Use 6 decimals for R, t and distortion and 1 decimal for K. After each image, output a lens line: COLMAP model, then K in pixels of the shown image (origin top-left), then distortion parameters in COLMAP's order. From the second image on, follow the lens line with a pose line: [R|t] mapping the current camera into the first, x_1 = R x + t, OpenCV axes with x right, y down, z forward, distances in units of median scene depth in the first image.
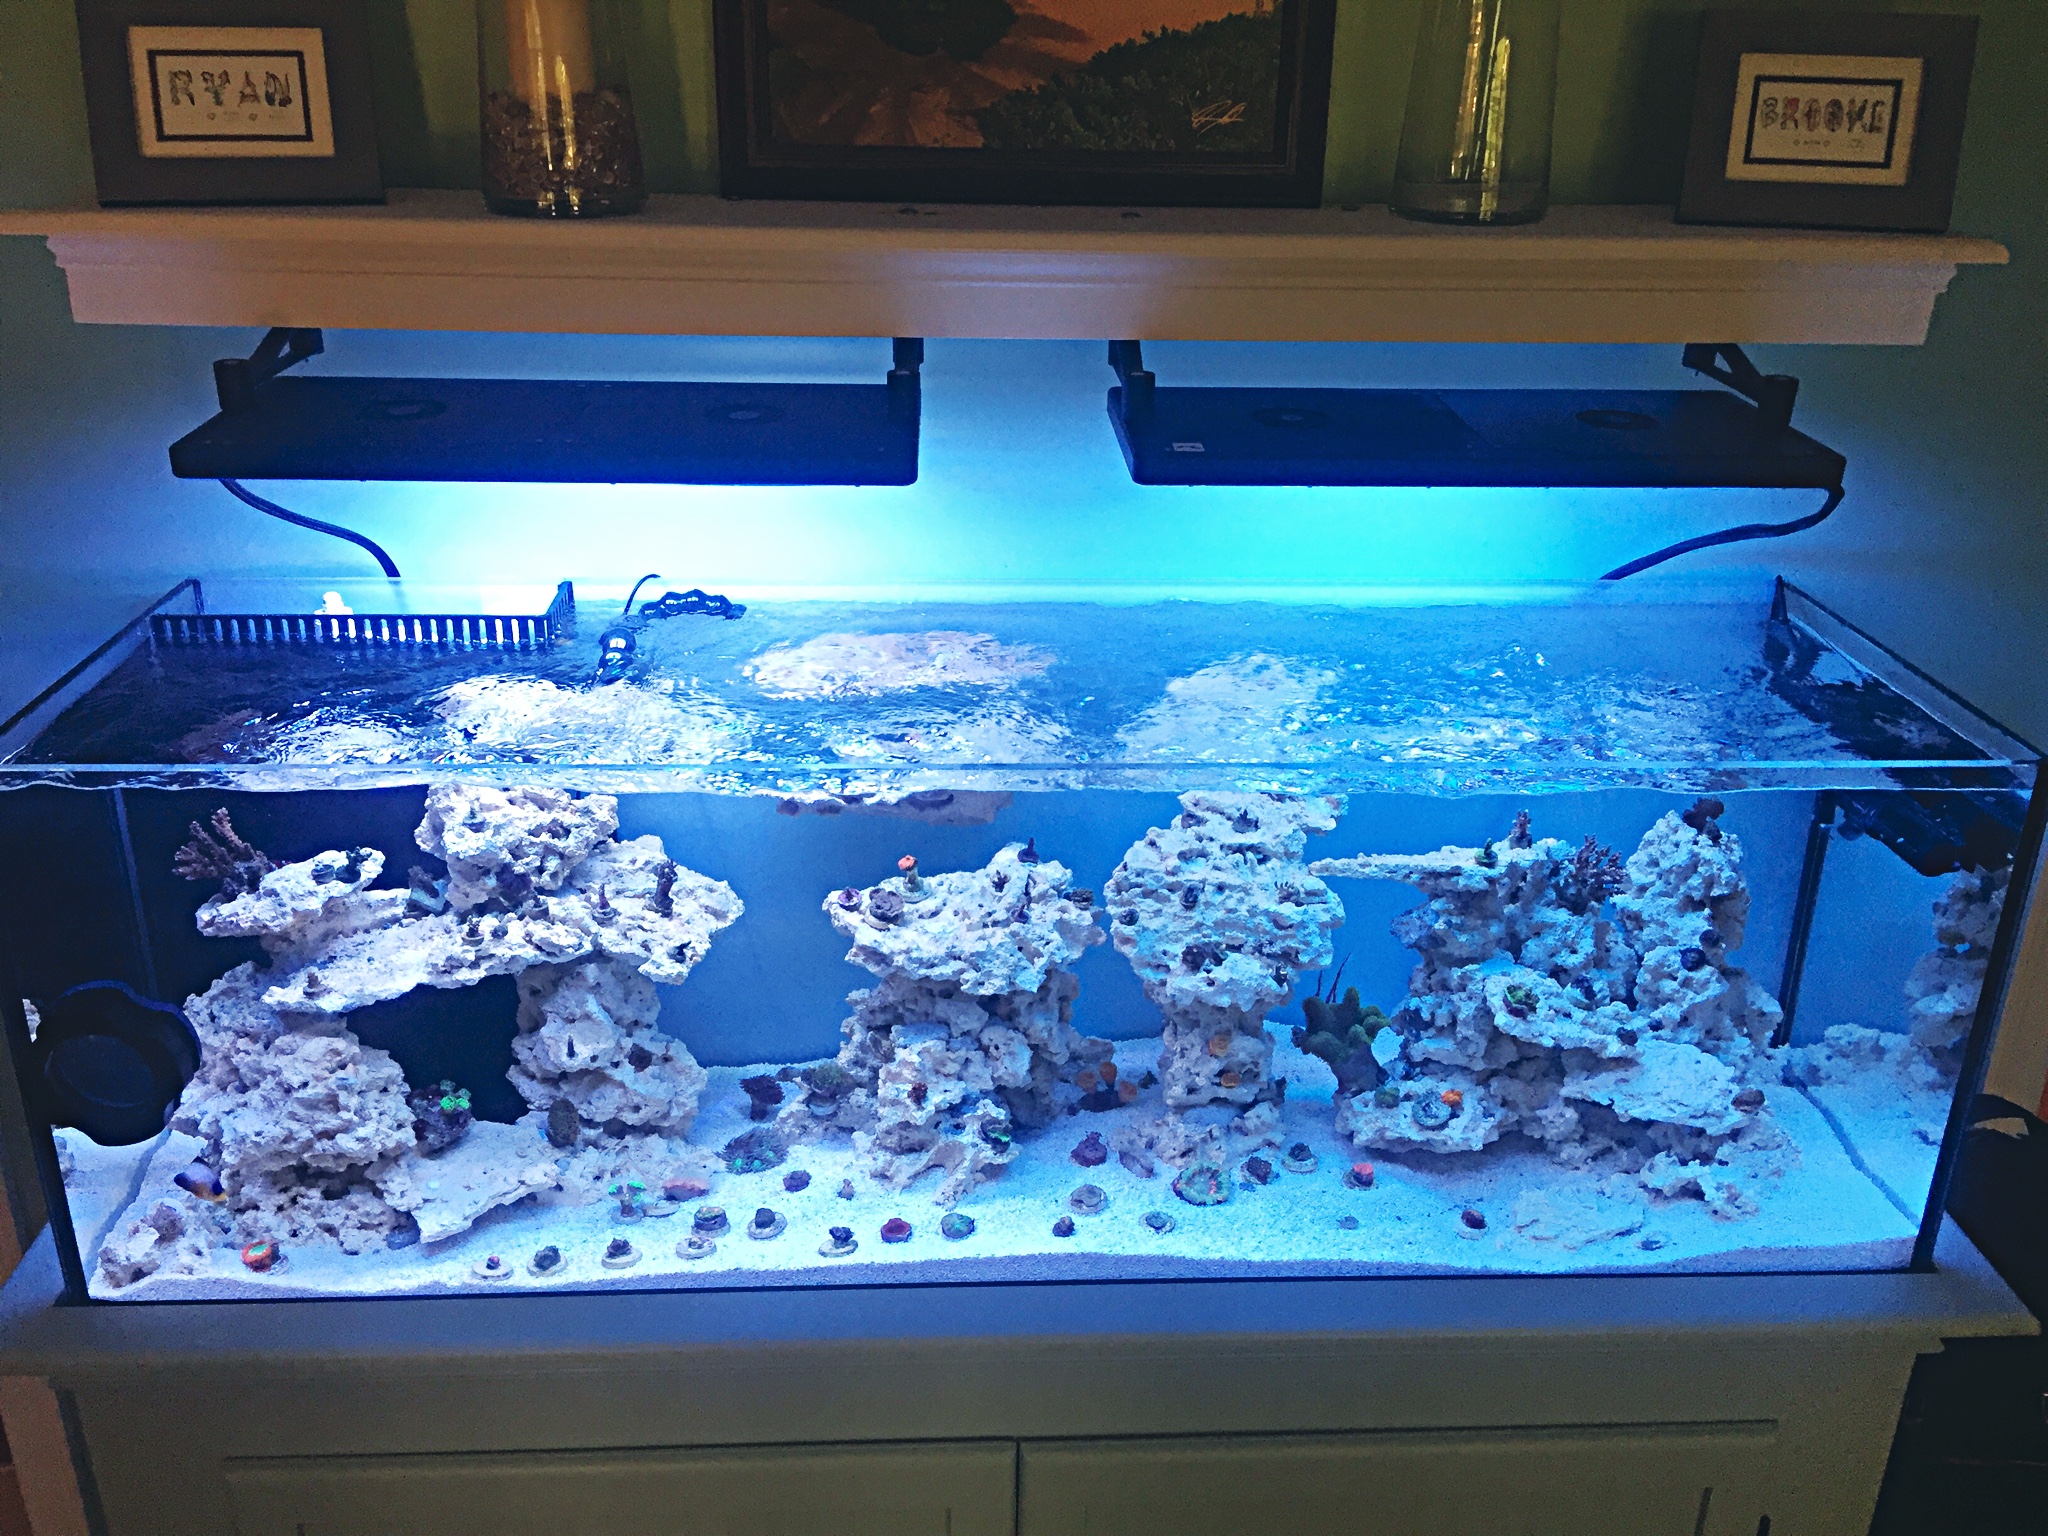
lens RADIAL K [[1785.3, 0, 1046.1], [0, 1785.3, 754.7], [0, 0, 1]] dist [0.014020, -0.031487]
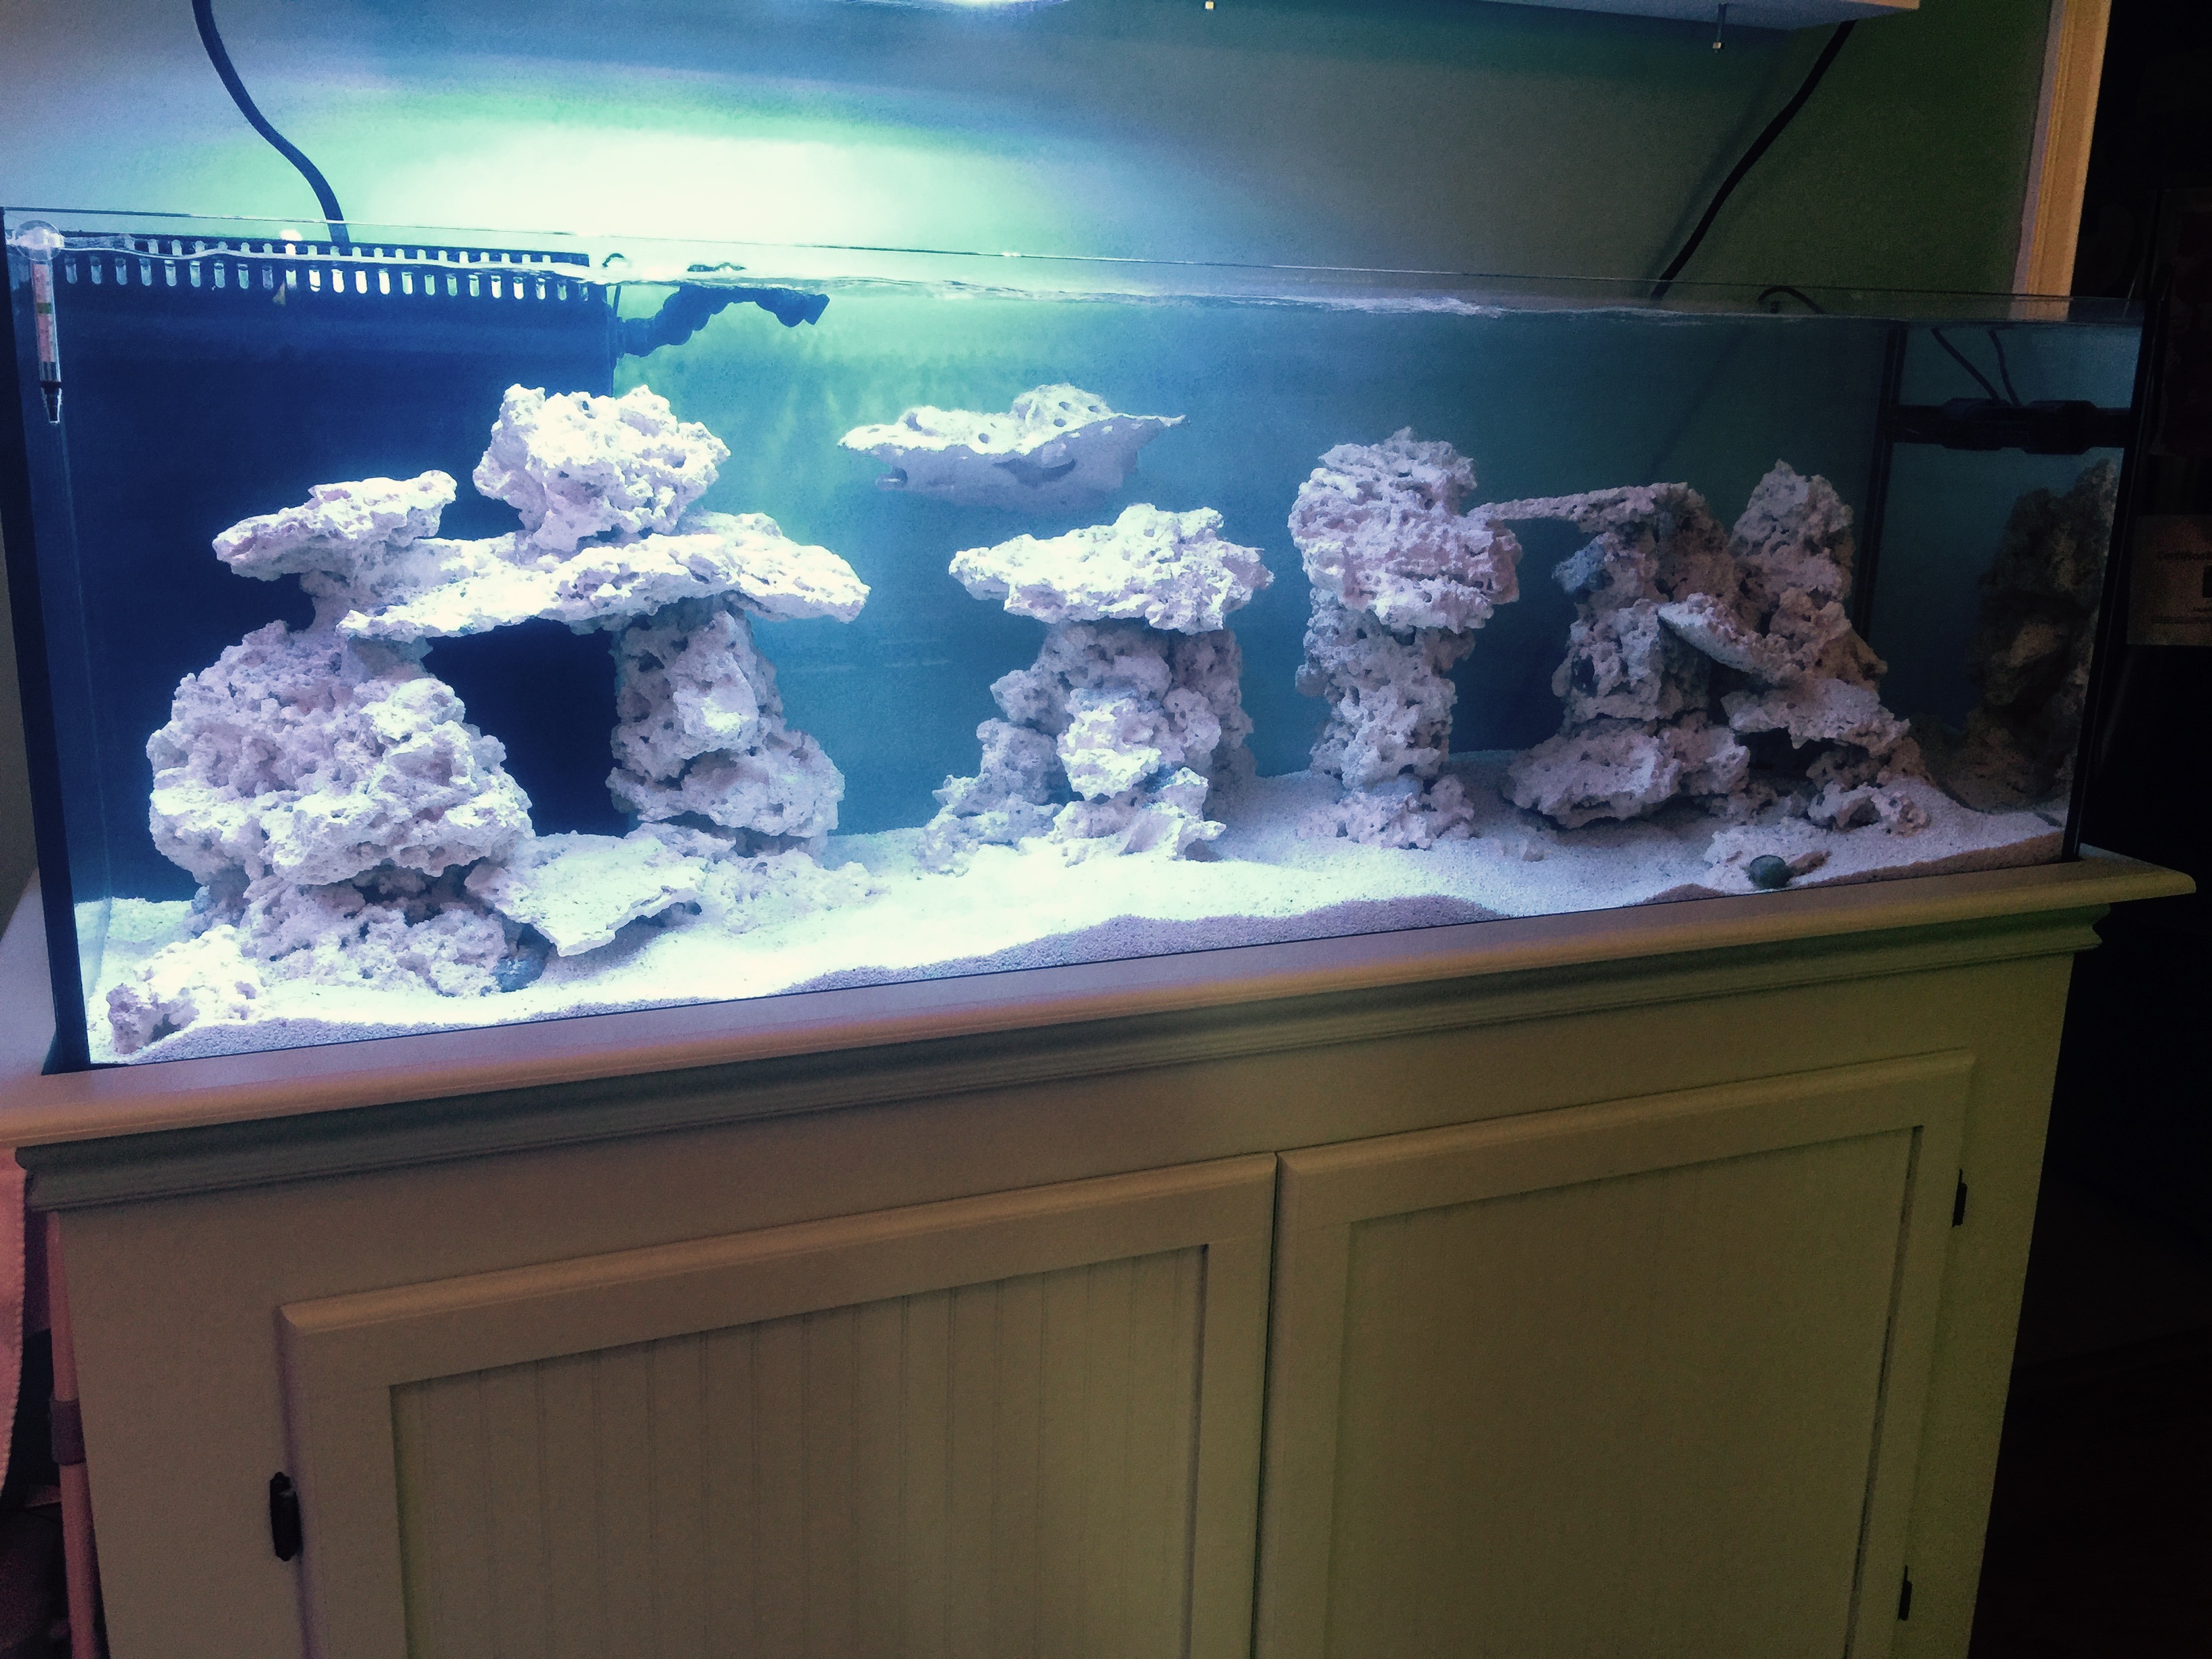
lens RADIAL K [[1928.3, 0, 1122.0], [0, 1928.3, 823.1], [0, 0, 1]] dist [0.014020, -0.031487]
pose [[0.945270, -0.073351, 0.317938, -0.366343], [0.112251, 0.988033, -0.105788, 0.319314], [-0.306373, 0.135687, 0.942191, 0.133522]]
